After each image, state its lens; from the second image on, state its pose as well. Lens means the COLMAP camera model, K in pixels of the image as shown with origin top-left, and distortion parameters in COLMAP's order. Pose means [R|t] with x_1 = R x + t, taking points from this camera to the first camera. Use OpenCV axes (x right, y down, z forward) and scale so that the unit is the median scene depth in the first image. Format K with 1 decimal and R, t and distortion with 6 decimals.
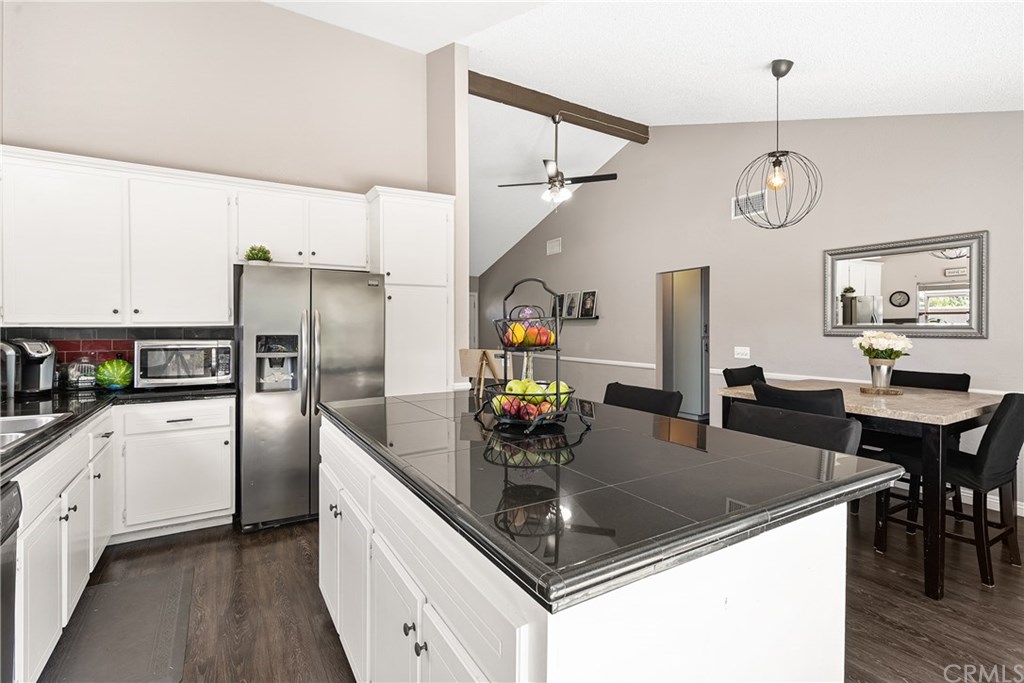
lens RADIAL K [[471.4, 0, 490.3], [0, 471.4, 323.3], [0, 0, 1]] dist [-0.017790, 0.001698]
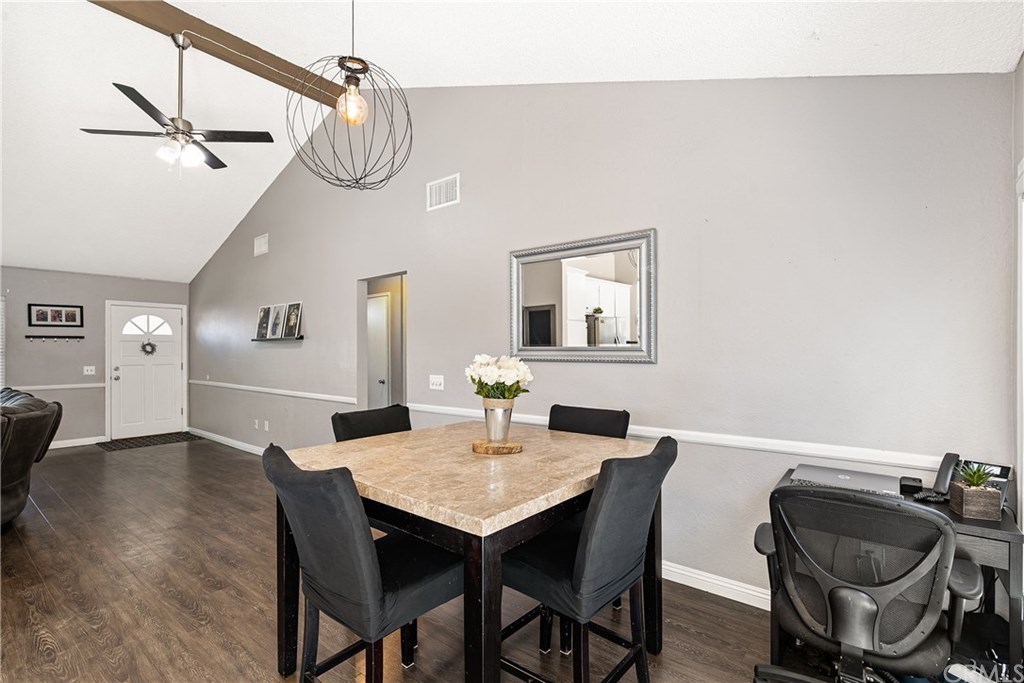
lens RADIAL K [[471.4, 0, 512.2], [0, 471.4, 343.6], [0, 0, 1]] dist [-0.017790, 0.001698]
pose [[0.931795, 0.001546, 0.362981, 0.363844], [0.000037, 0.999991, -0.004354, 0.001507], [-0.362984, 0.004071, 0.931786, 0.220830]]
